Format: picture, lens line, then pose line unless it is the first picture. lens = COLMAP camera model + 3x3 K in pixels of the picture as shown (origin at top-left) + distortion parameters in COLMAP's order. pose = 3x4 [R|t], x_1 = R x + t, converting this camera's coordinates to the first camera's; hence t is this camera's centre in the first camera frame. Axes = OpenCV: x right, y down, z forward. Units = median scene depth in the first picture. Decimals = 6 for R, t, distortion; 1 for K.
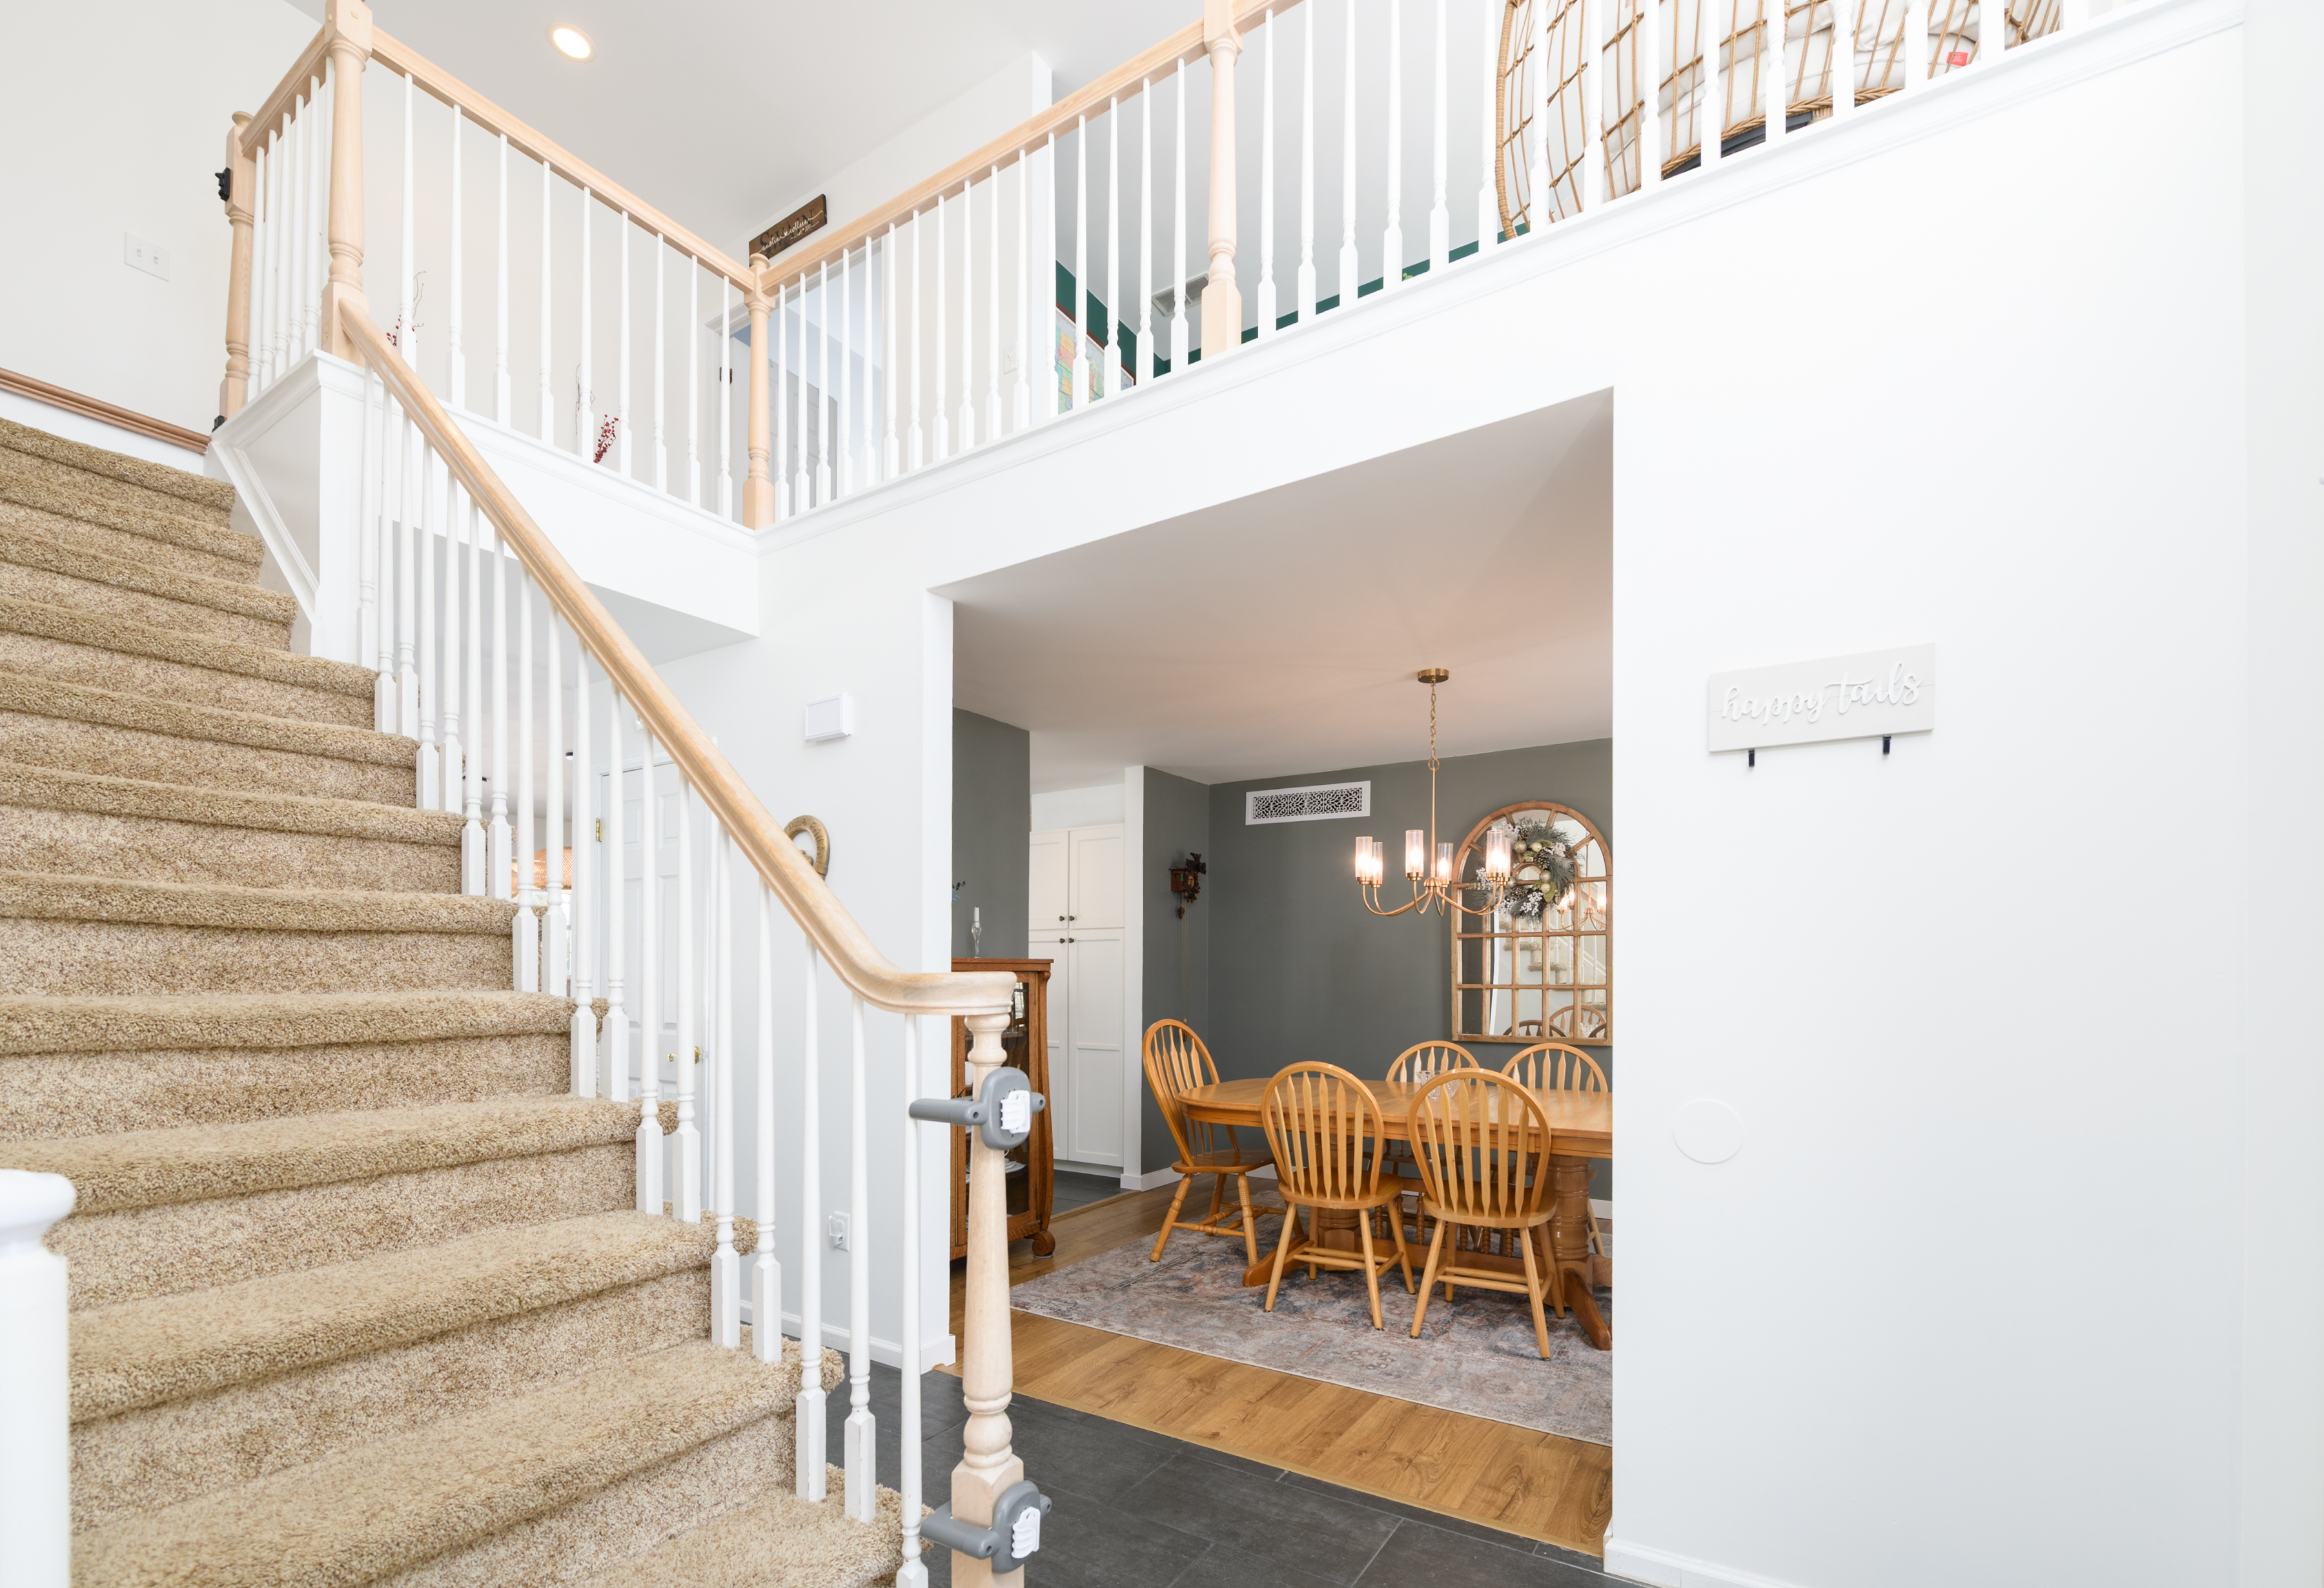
lens RADIAL K [[1013.9, 0, 1200.2], [0, 1013.9, 972.7], [0, 0, 1]] dist [0.004301, -0.000026]
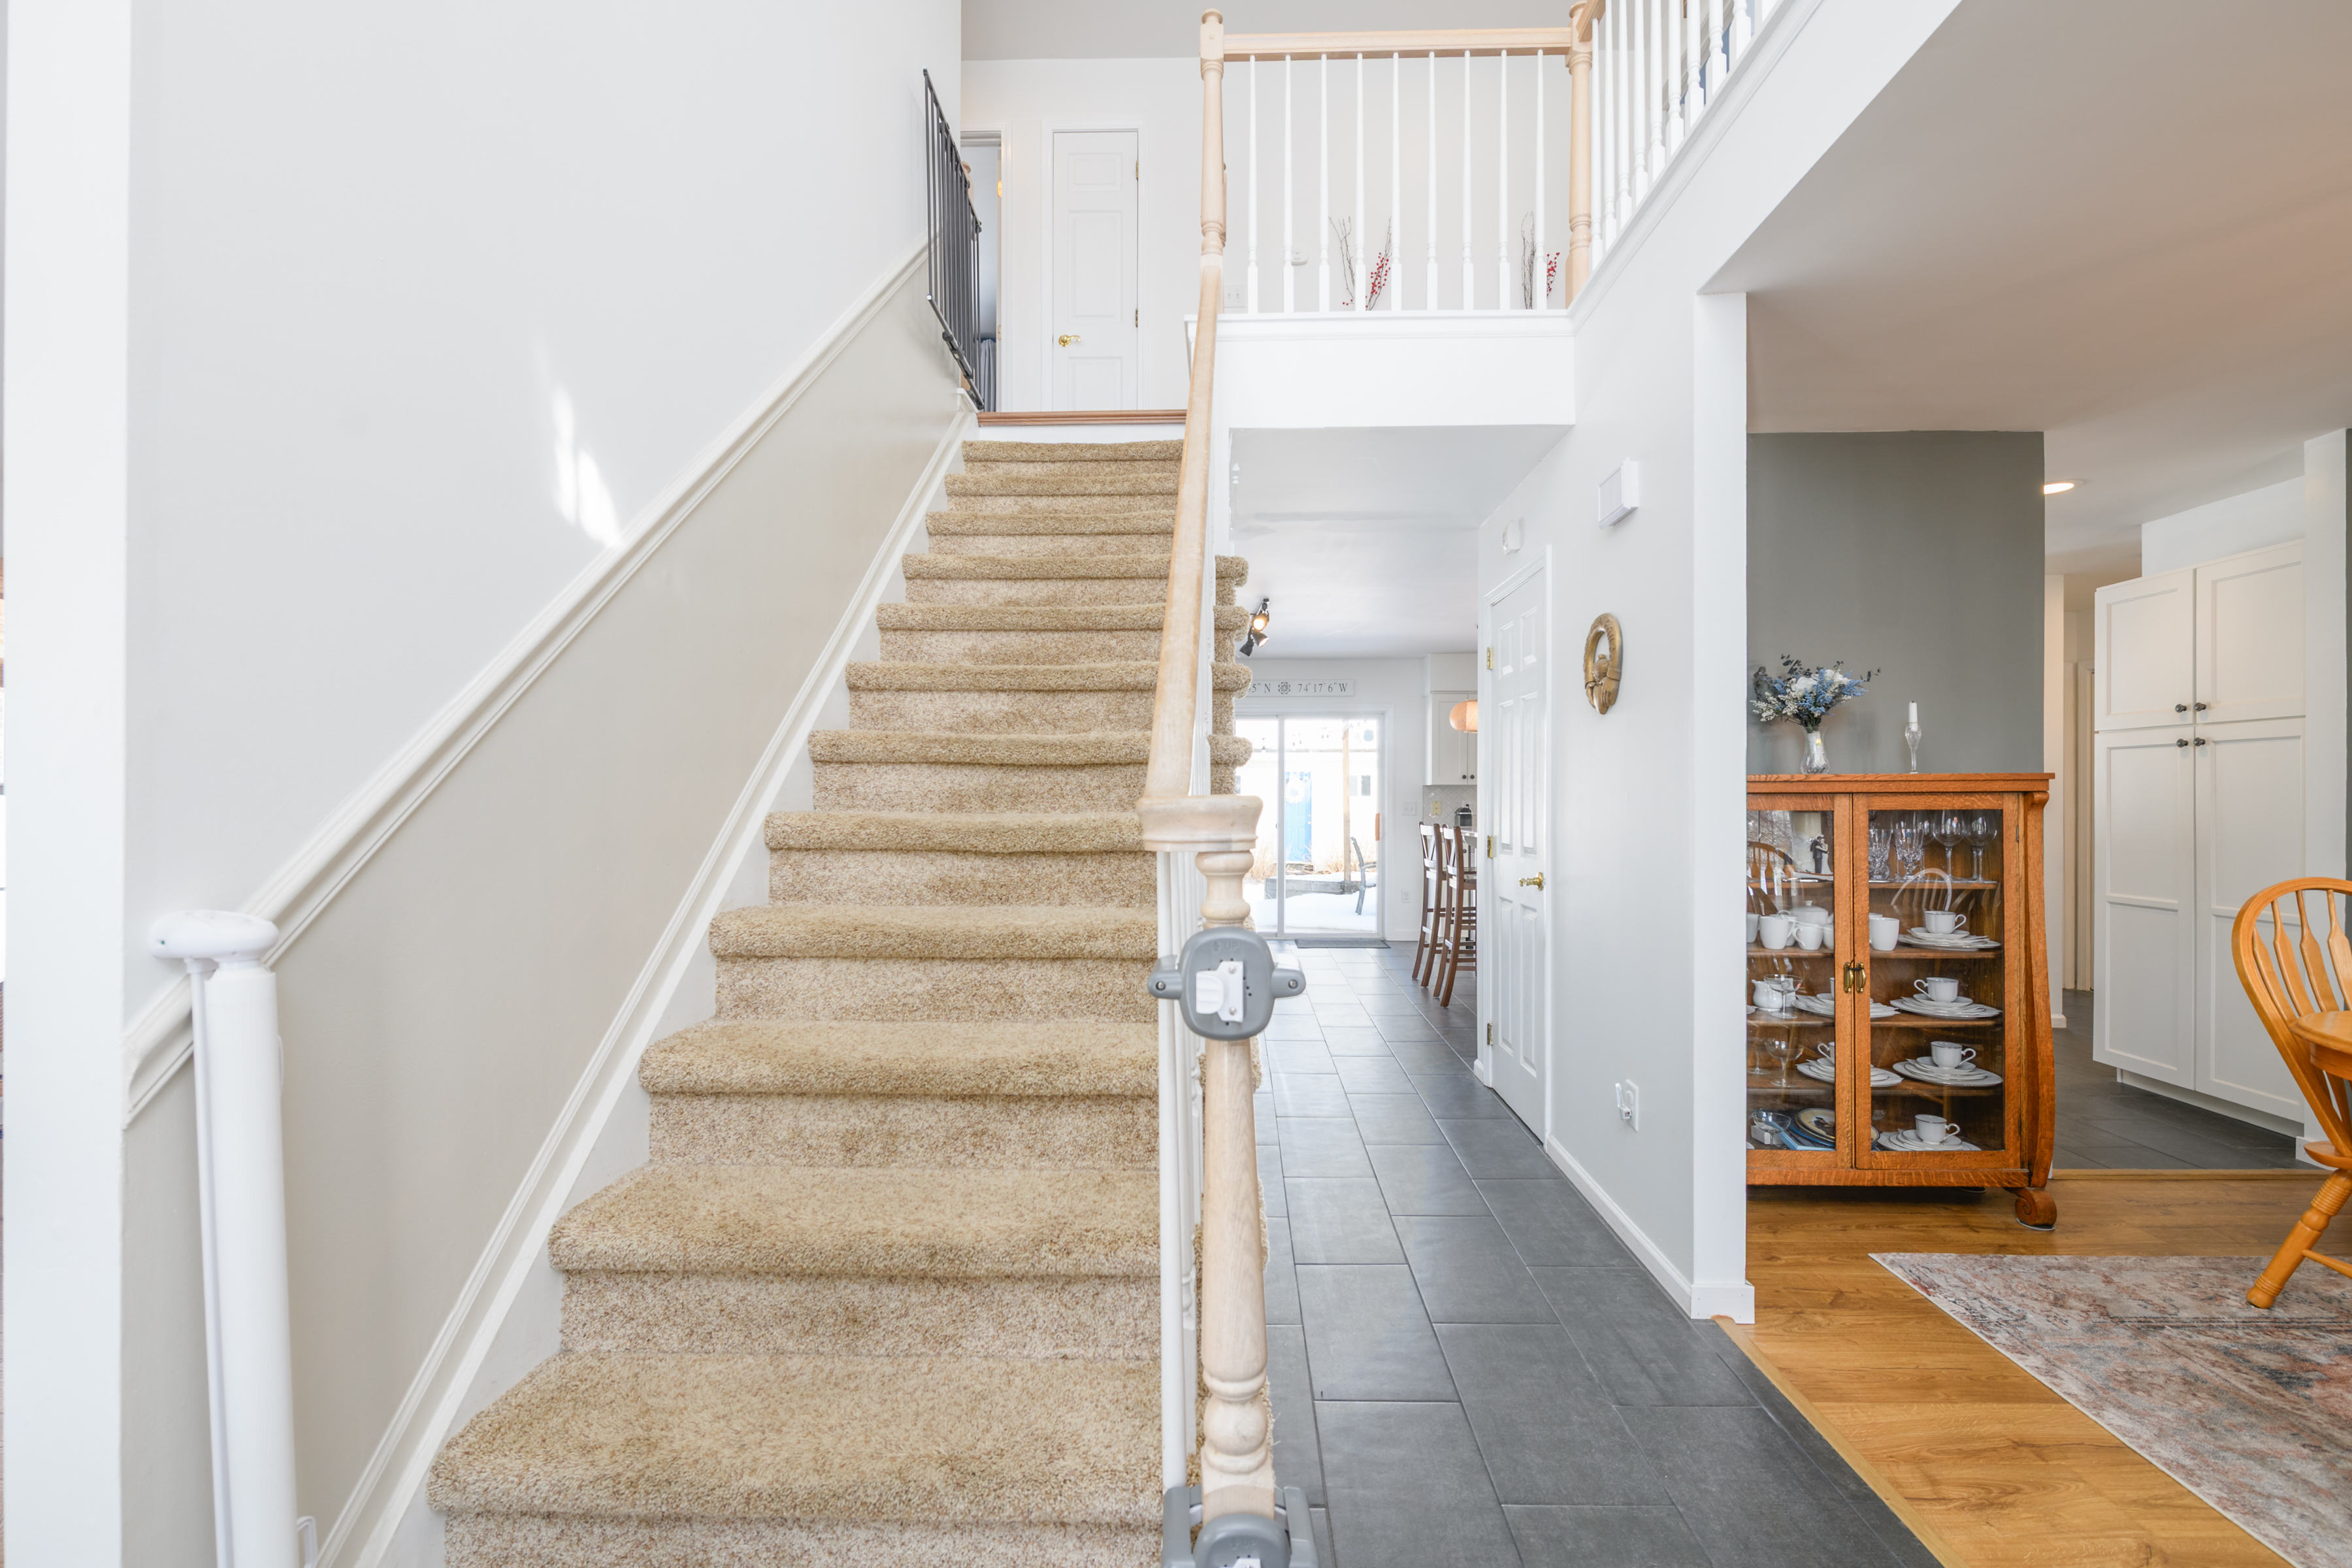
lens RADIAL K [[1008.6, 0, 1183.9], [0, 1008.6, 800.5], [0, 0, 1]] dist [-0.000043, -0.001205]
pose [[0.504221, -0.002393, -0.863571, 0.236172], [0.004508, 0.999990, -0.000139, 0.003784], [0.863563, -0.003823, 0.504227, 0.355504]]
